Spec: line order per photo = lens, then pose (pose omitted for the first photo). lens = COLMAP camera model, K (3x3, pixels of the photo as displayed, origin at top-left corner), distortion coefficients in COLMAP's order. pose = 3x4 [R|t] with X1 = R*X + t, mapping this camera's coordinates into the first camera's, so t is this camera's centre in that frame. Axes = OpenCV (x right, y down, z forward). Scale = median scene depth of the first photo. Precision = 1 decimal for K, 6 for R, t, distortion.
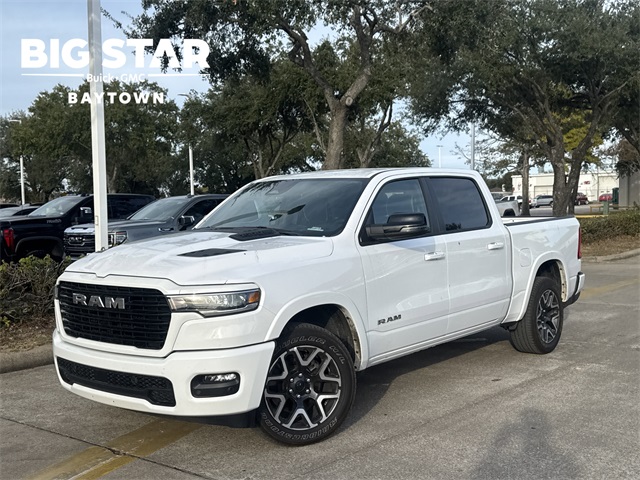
lens RADIAL K [[768.4, 0, 314.0], [0, 768.4, 249.2], [0, 0, 1]] dist [0.194388, -0.425833]
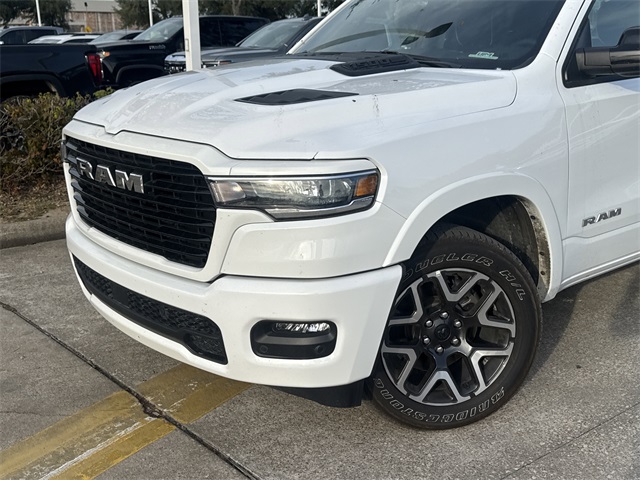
lens RADIAL K [[768.4, 0, 314.0], [0, 768.4, 249.2], [0, 0, 1]] dist [0.194388, -0.425833]
pose [[0.986152, 0.053721, -0.156905, -0.025851], [-0.019777, 0.977425, 0.210353, -0.005893], [0.164663, -0.204337, 0.964952, 0.437486]]
